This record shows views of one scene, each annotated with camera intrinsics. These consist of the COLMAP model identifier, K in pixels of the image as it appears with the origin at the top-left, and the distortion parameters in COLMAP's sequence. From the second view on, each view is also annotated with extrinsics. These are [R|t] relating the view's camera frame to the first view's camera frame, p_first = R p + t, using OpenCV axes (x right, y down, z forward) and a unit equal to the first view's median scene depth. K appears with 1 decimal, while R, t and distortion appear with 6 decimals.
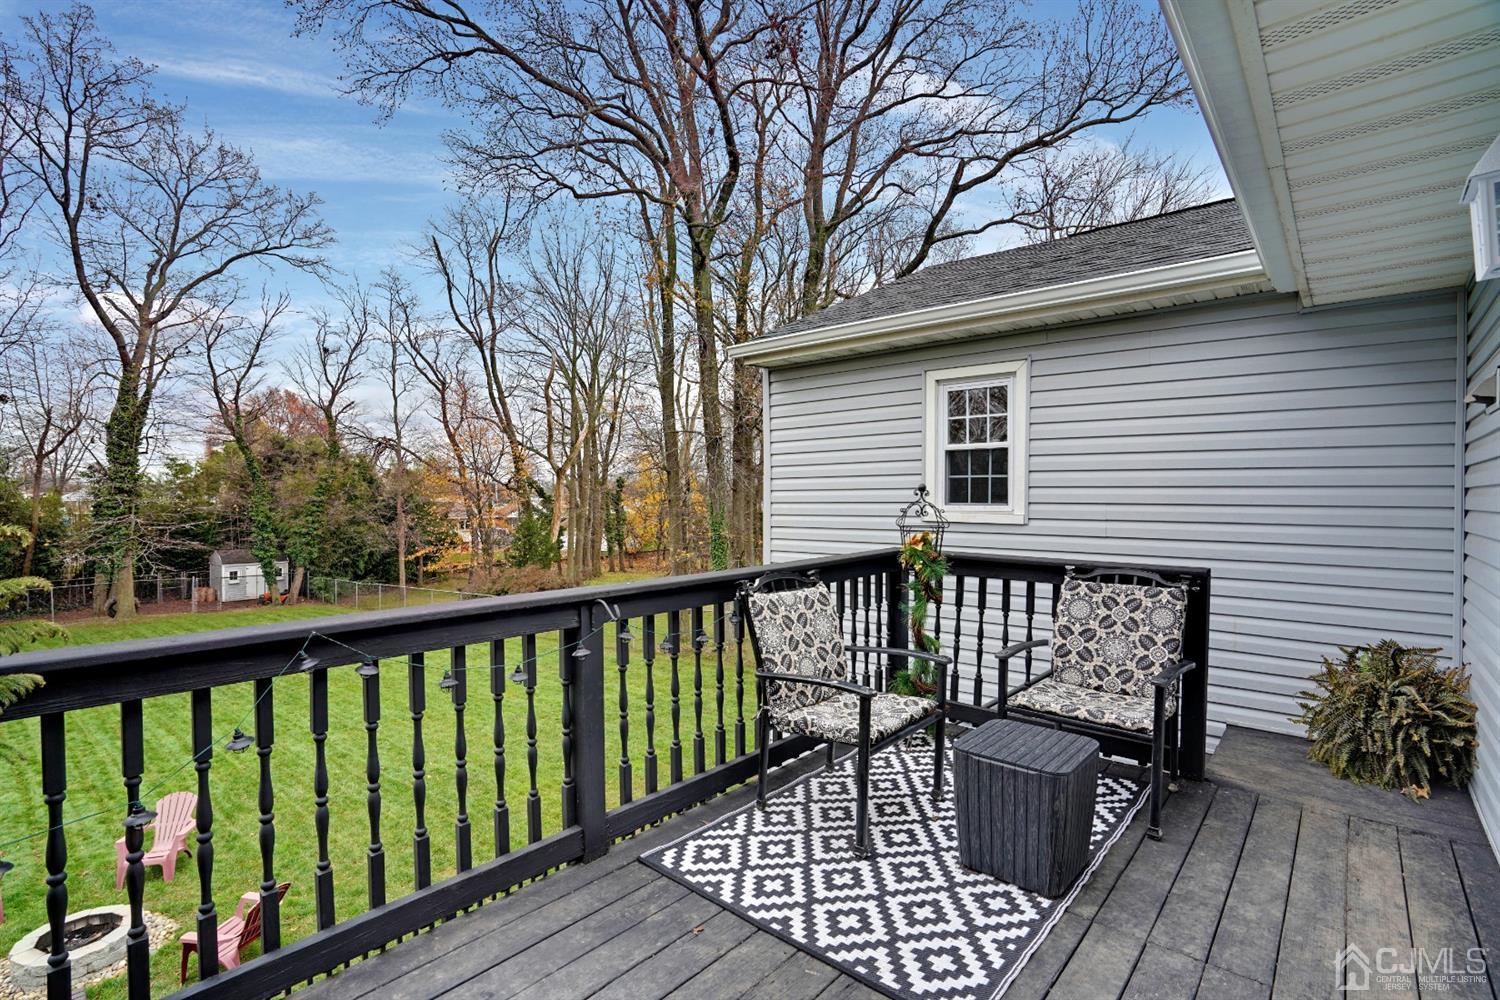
lens RADIAL K [[695.4, 0, 746.7], [0, 695.4, 506.3], [0, 0, 1]] dist [-0.055172, 0.020594]
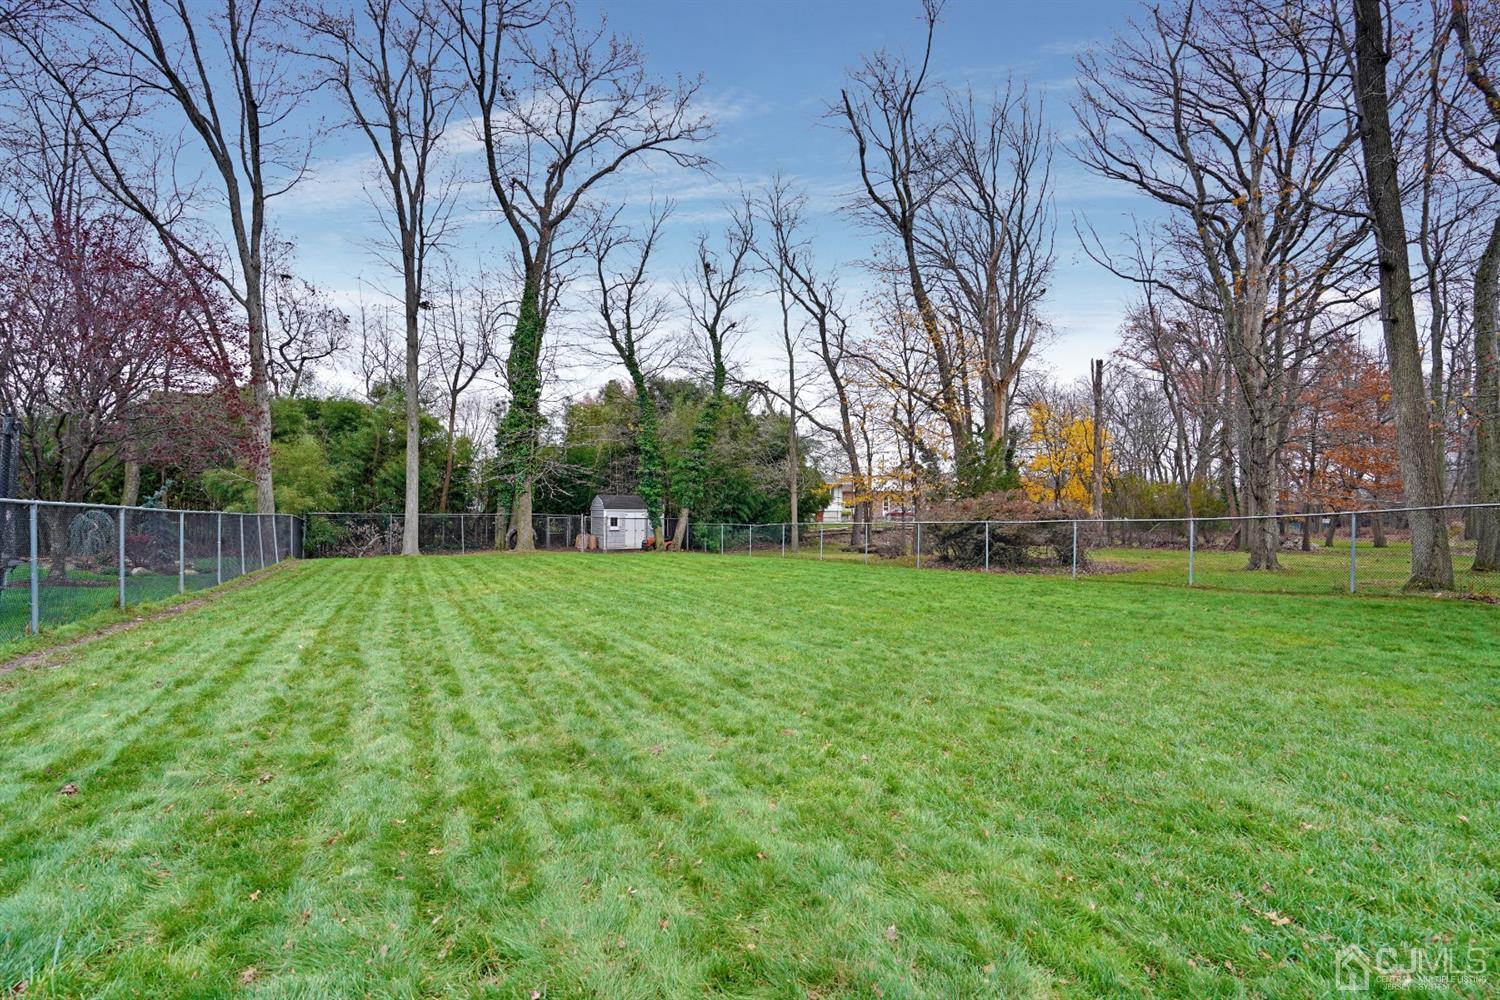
lens RADIAL K [[713.3, 0, 737.4], [0, 713.3, 501.4], [0, 0, 1]] dist [-0.058404, 0.043923]
pose [[0.909184, 0.005136, -0.416363, -0.220043], [-0.009054, 0.999931, -0.007434, 0.086333], [0.416296, 0.010529, 0.909168, 0.208517]]
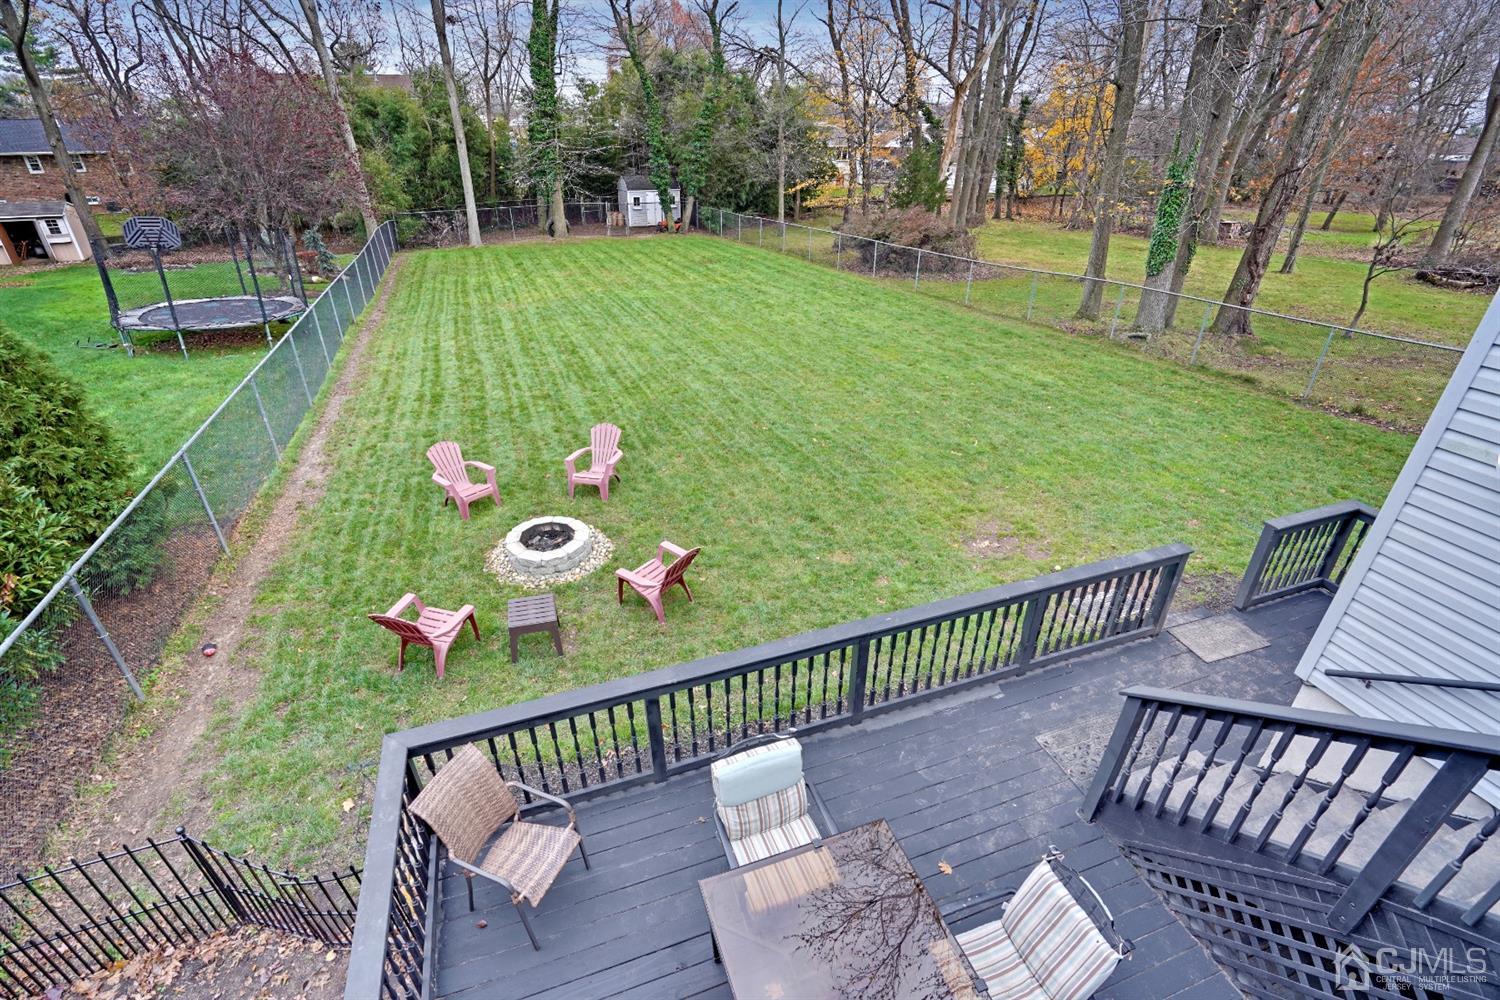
lens RADIAL K [[697.5, 0, 744.5], [0, 697.5, 508.2], [0, 0, 1]] dist [-0.073121, 0.040387]
pose [[0.874237, 0.241290, -0.421293, -0.031444], [-0.009068, 0.875718, 0.482738, -0.000135], [0.485414, -0.418207, 0.767773, 0.043117]]
